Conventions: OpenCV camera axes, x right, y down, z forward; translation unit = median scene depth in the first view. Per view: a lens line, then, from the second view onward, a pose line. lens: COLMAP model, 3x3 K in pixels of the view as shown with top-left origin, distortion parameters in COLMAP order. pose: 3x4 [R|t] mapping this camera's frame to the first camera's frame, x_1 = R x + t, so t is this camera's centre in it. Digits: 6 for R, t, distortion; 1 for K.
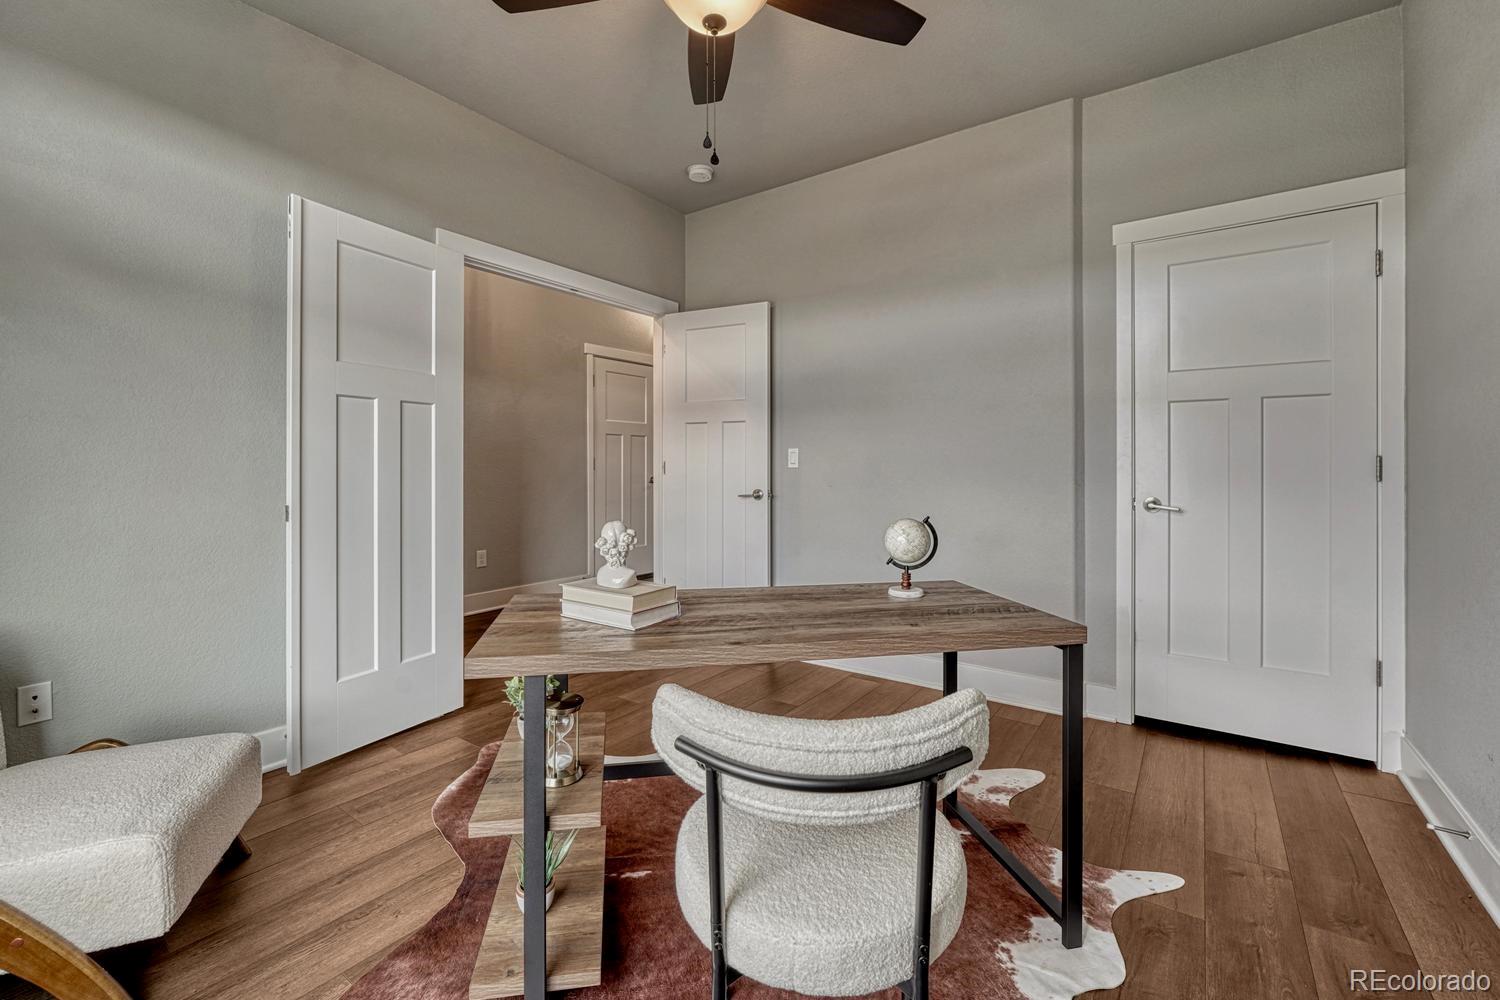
lens RADIAL K [[629.4, 0, 751.1], [0, 629.4, 465.3], [0, 0, 1]] dist [0.000218, 0.000069]
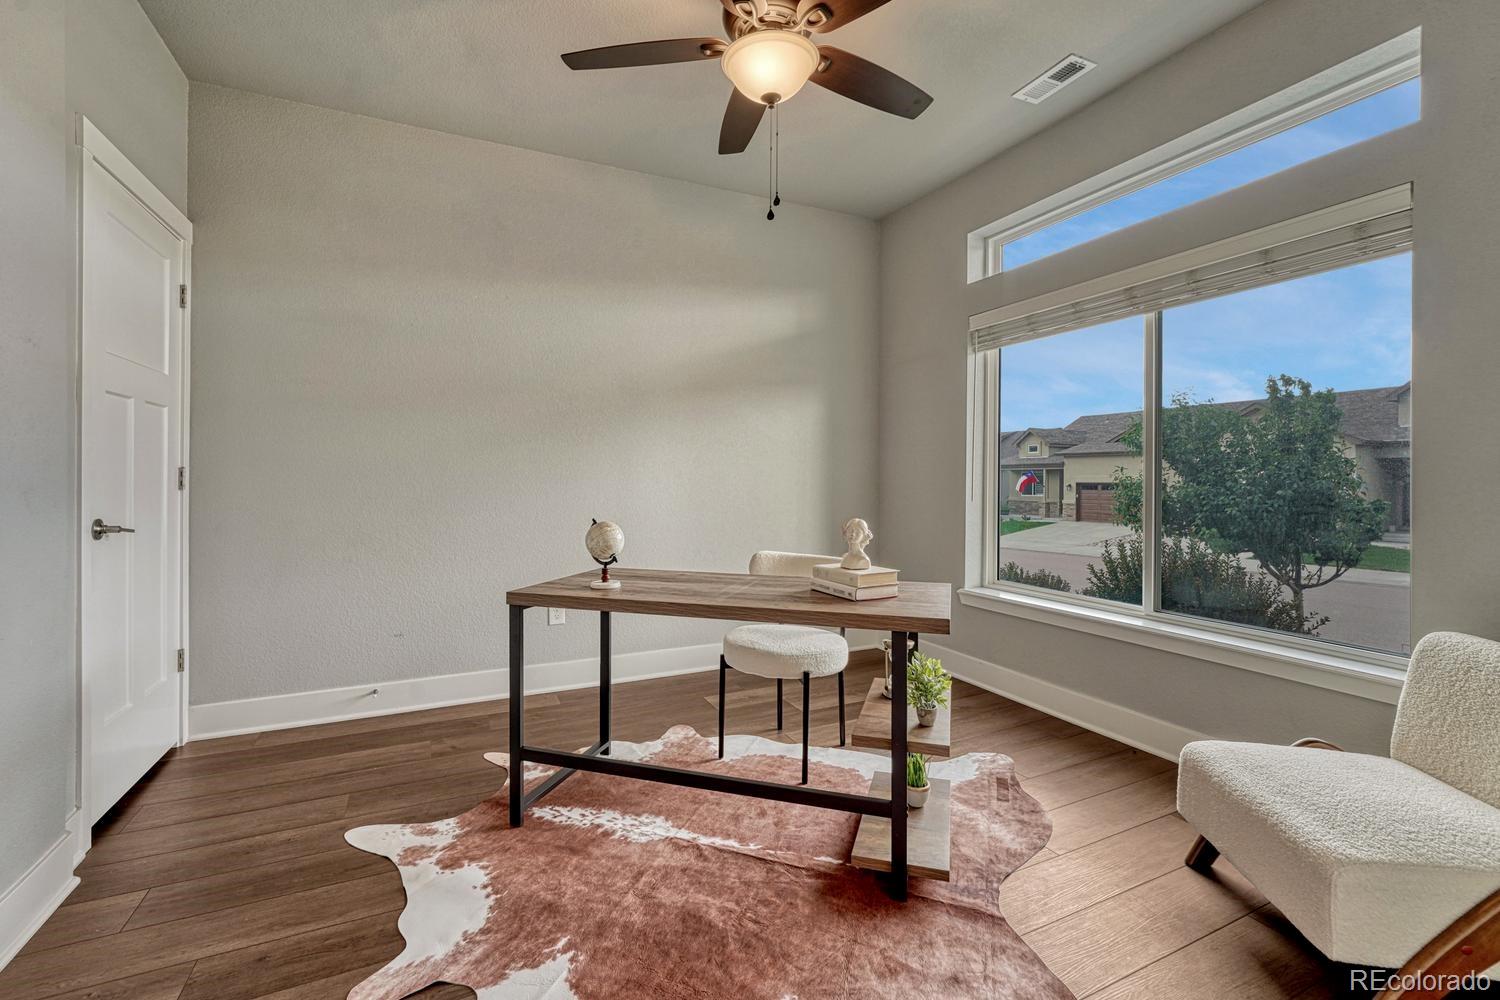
lens RADIAL K [[644.5, 0, 750.5], [0, 644.5, 480.2], [0, 0, 1]] dist [0.000072, -0.000009]
pose [[-0.874744, -0.001439, 0.484584, -0.563557], [-0.002037, 0.999998, -0.000708, 0.009979], [-0.484582, -0.001606, -0.874744, 1.910922]]
